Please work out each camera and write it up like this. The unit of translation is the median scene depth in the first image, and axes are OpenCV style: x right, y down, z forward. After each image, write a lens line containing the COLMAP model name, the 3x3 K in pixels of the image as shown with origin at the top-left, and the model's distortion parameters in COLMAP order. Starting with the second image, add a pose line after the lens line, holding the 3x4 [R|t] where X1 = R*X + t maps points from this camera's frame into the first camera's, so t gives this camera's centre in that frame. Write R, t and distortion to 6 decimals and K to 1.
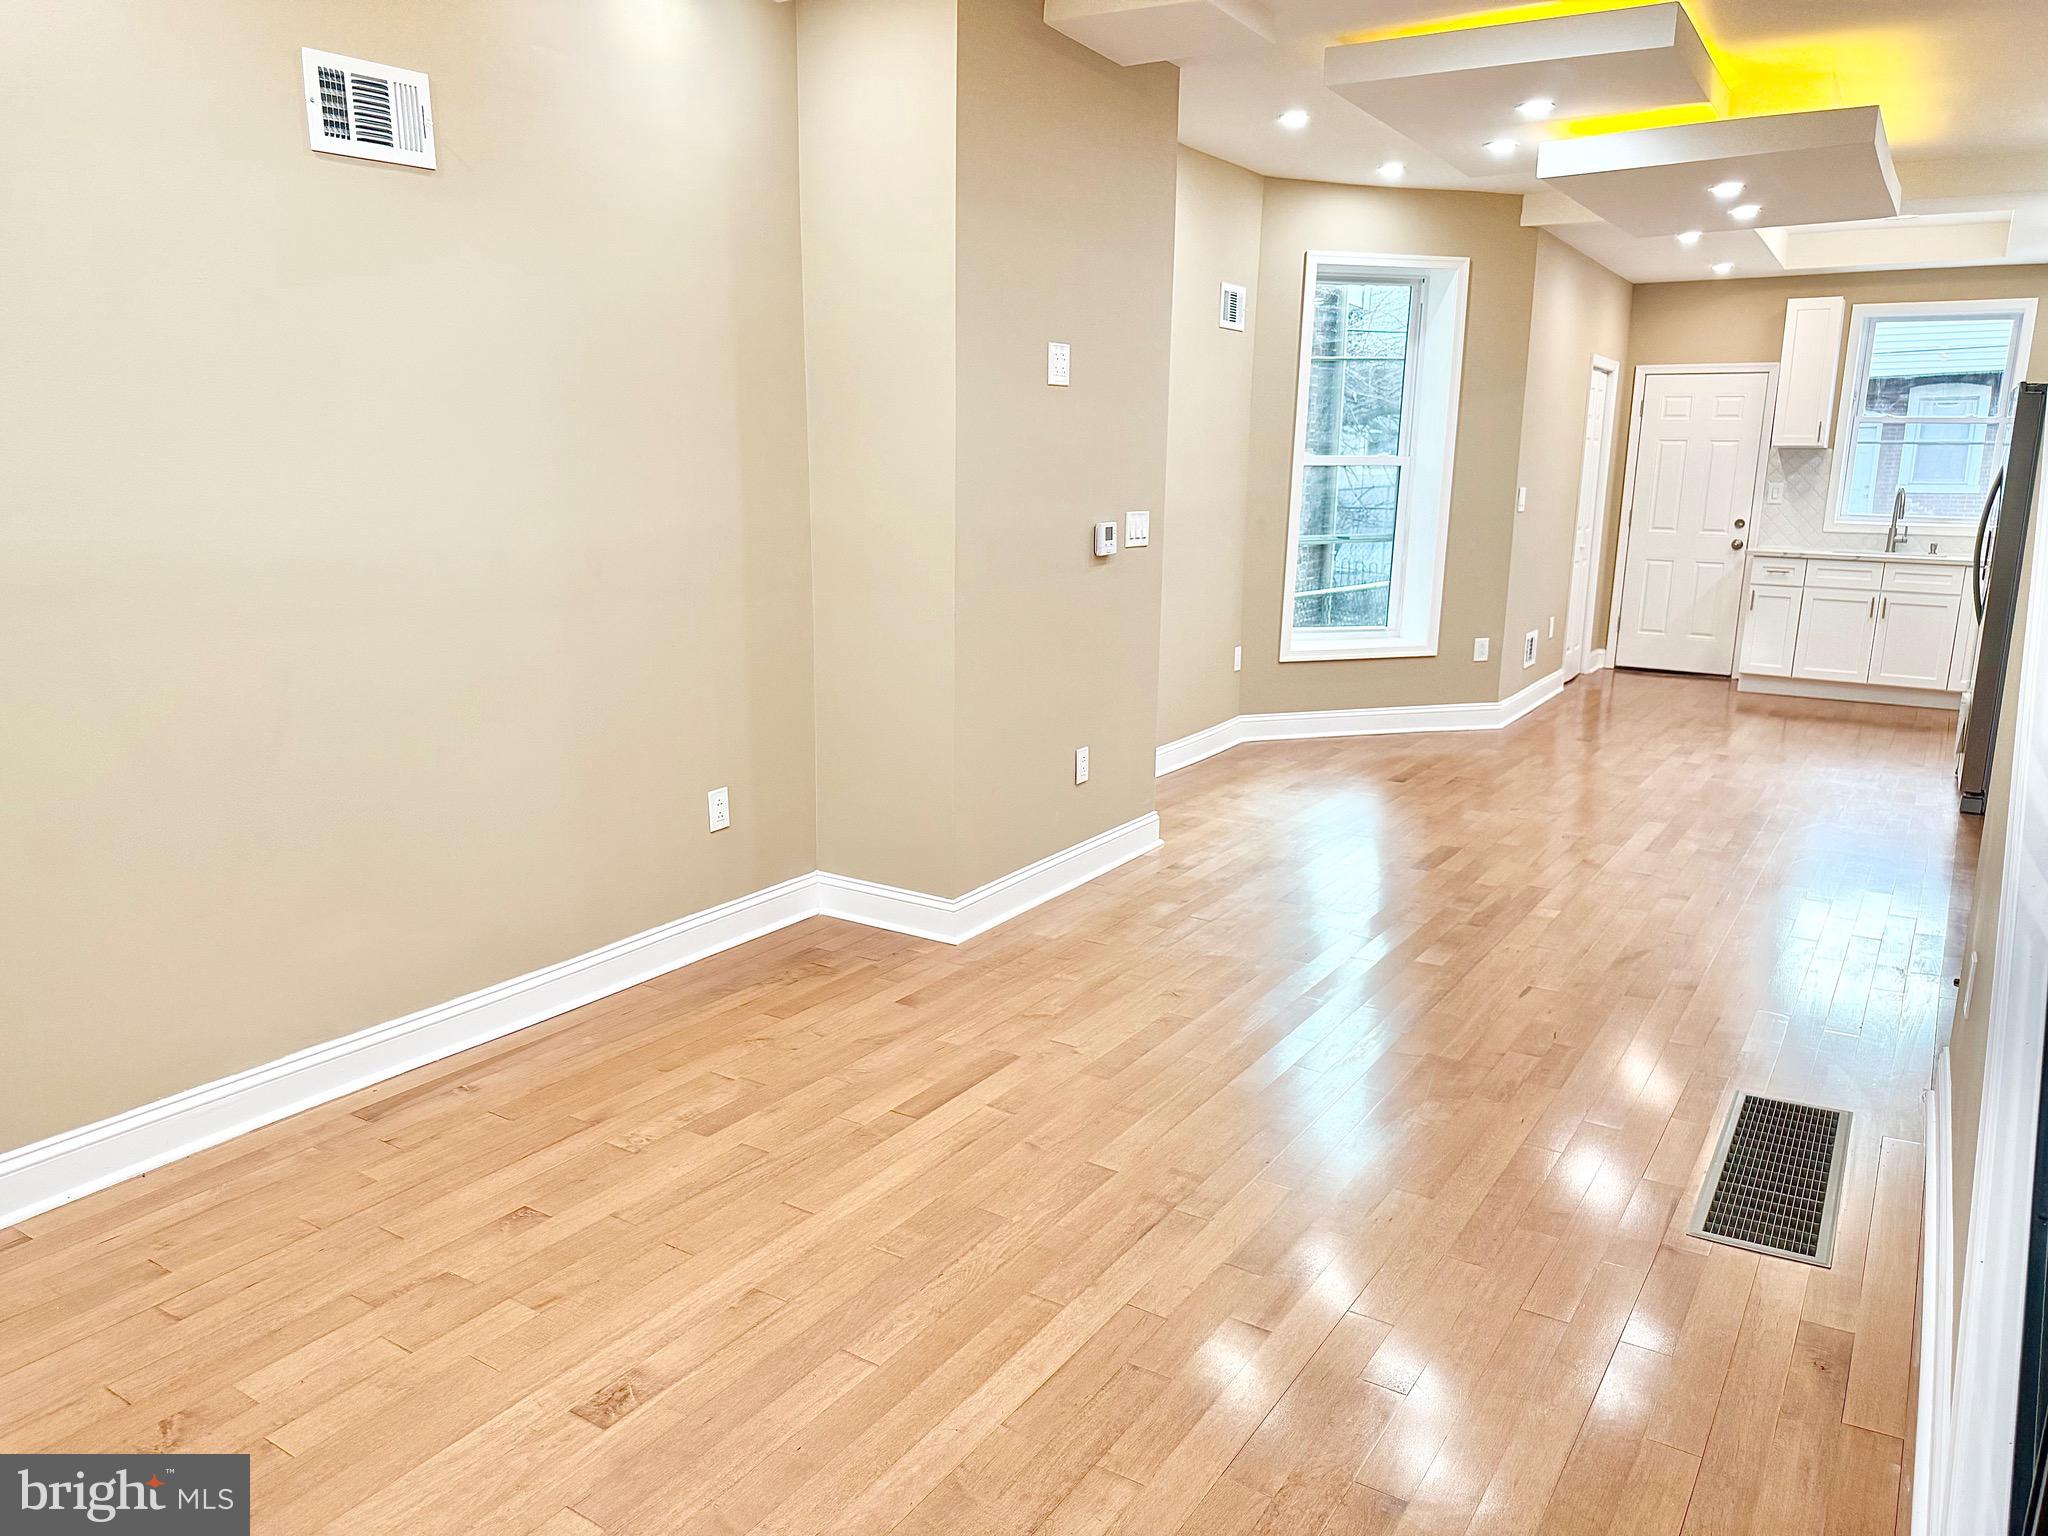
lens RADIAL K [[1447.4, 0, 1017.1], [0, 1447.4, 778.7], [0, 0, 1]] dist [0.014039, -0.002868]
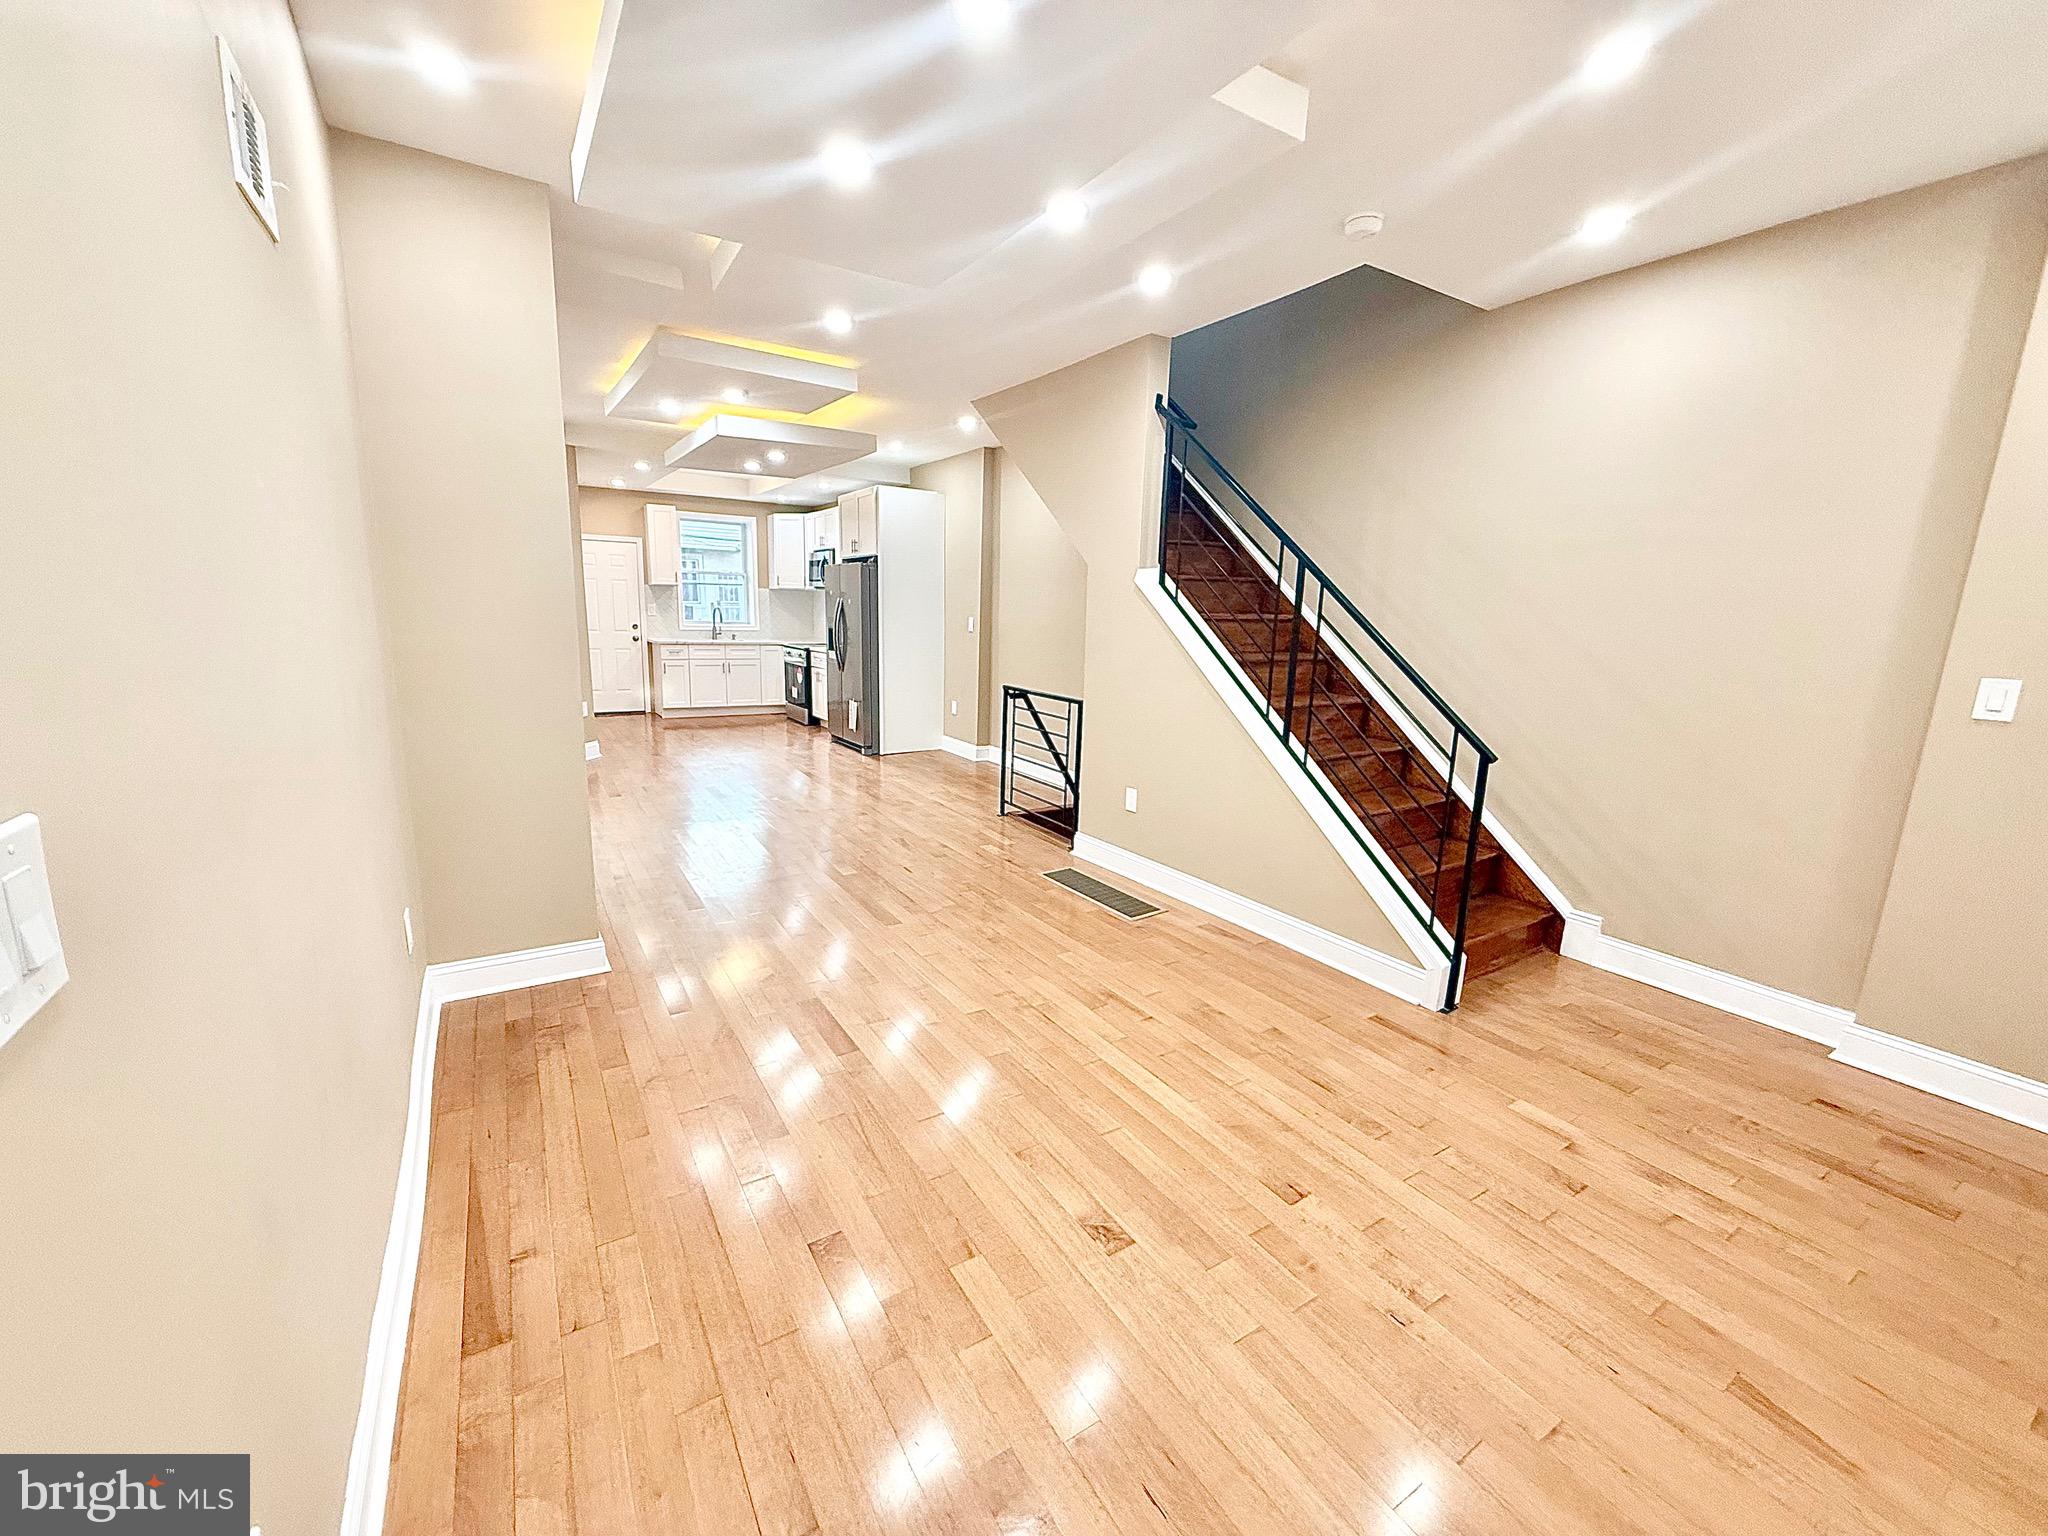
lens RADIAL K [[817.7, 0, 1019.3], [0, 817.7, 762.3], [0, 0, 1]] dist [0.001532, 0.000214]
pose [[0.427735, -0.174177, 0.886964, -0.459868], [0.177331, 0.978360, 0.106607, -0.073548], [-0.886339, 0.111687, 0.449366, 0.300846]]
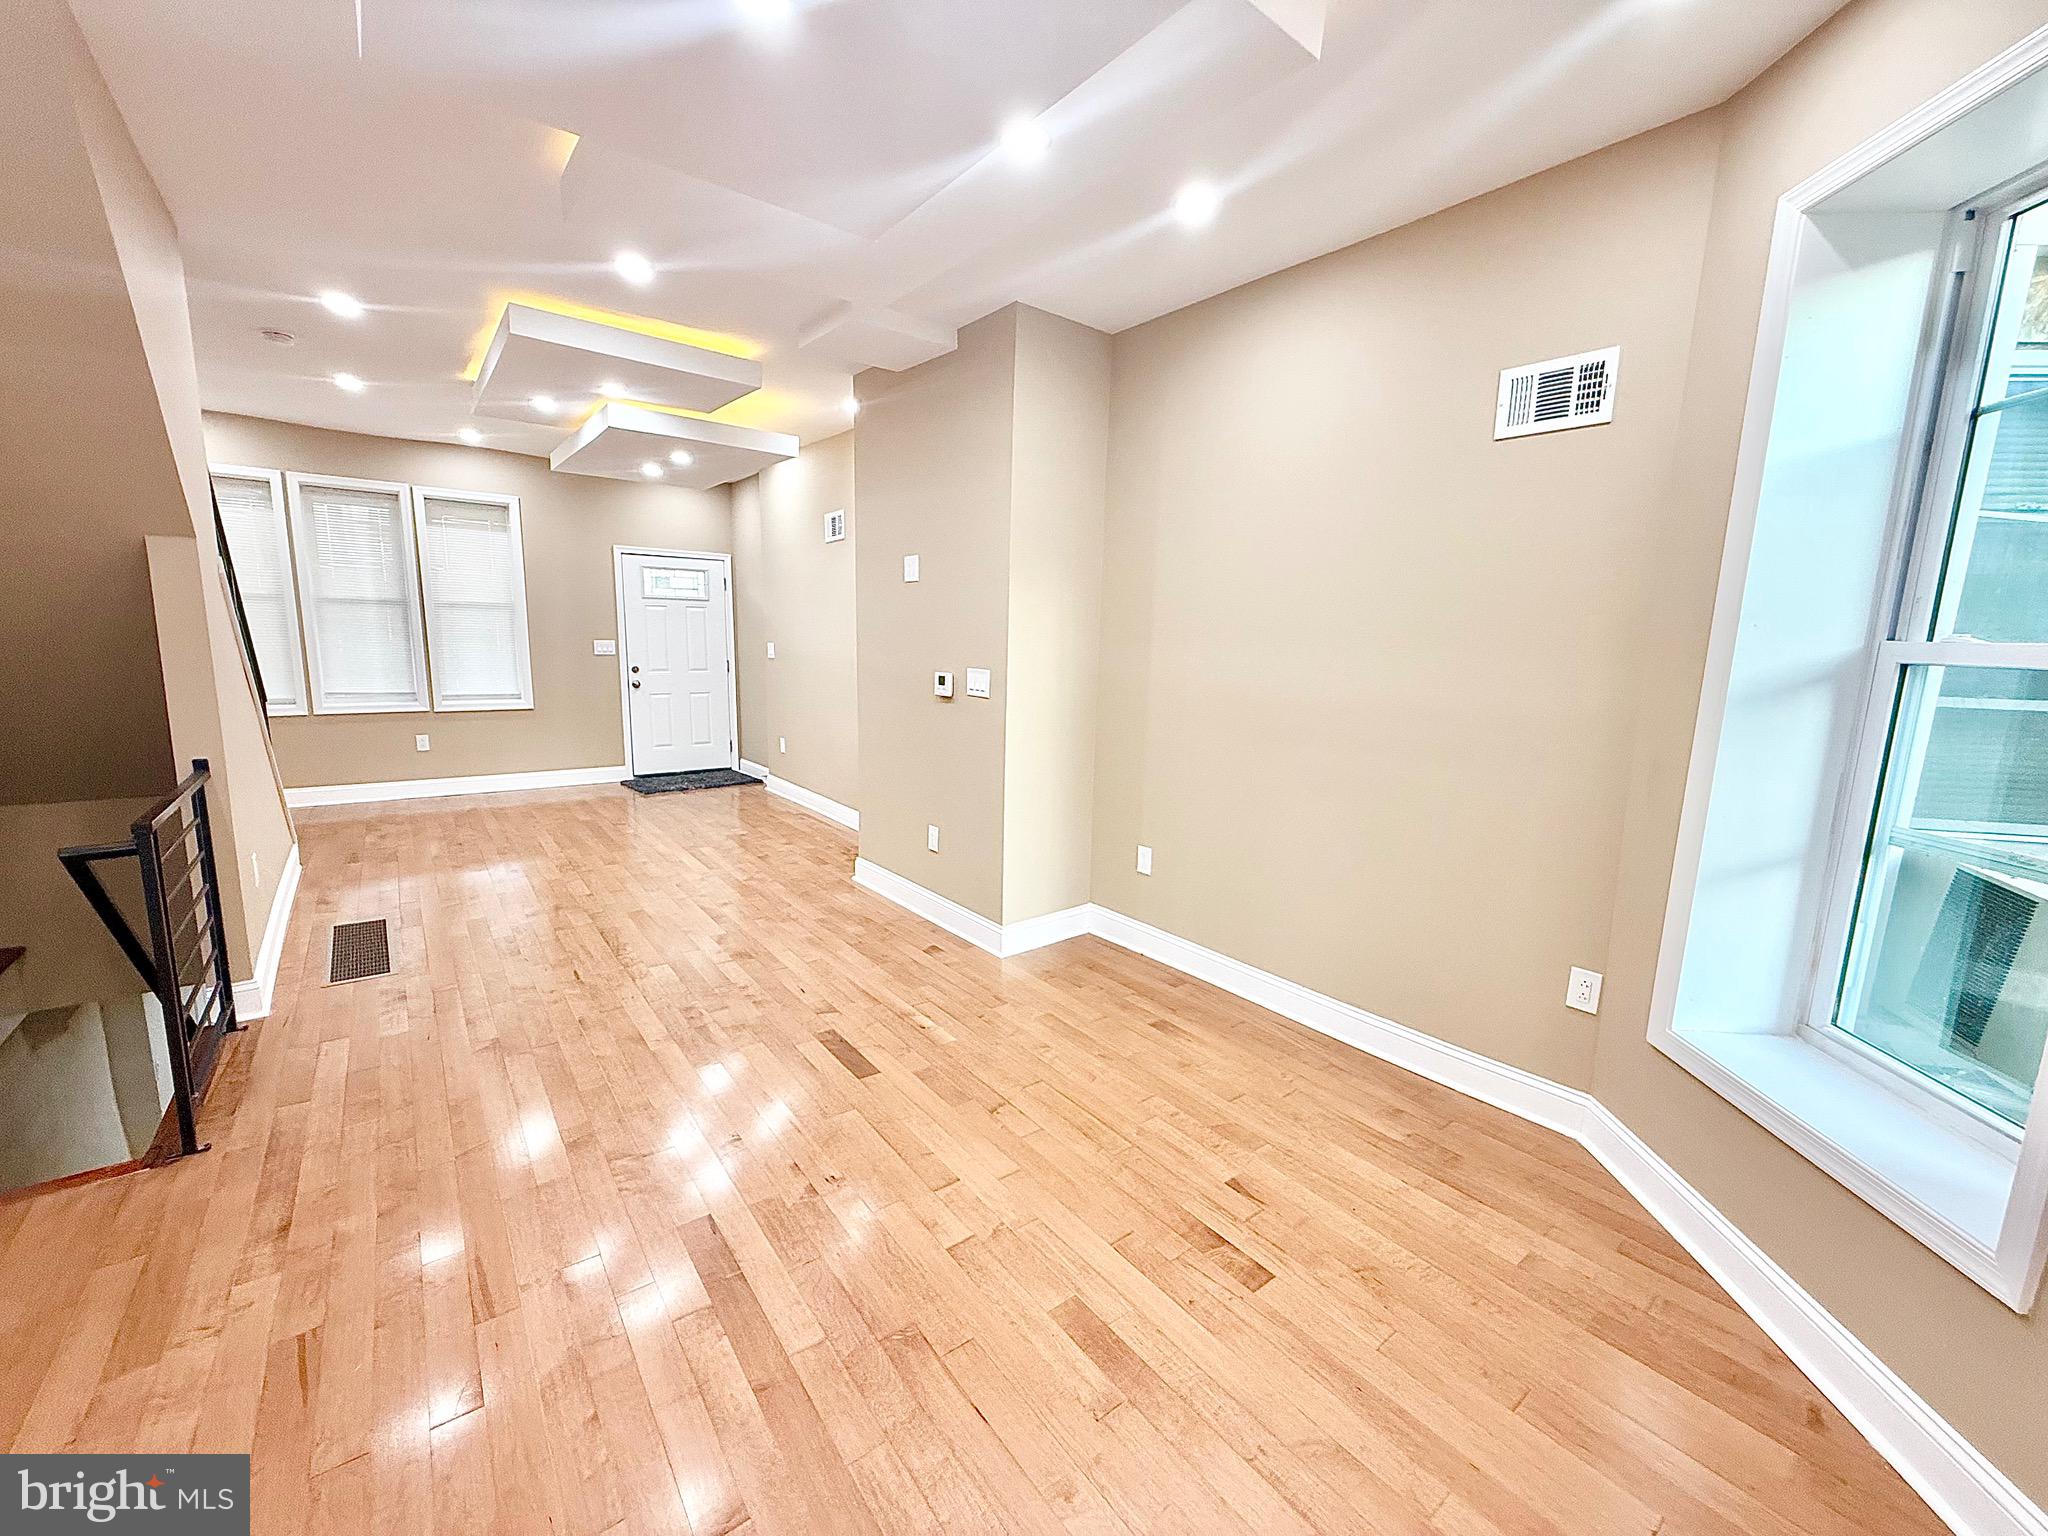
lens RADIAL K [[817.7, 0, 1016.3], [0, 817.7, 766.1], [0, 0, 1]] dist [0.001532, 0.000214]
pose [[-0.344989, 0.139174, -0.928231, 0.795358], [-0.220008, 0.949404, 0.224118, -0.290503], [0.912458, 0.281537, -0.296914, 1.354139]]
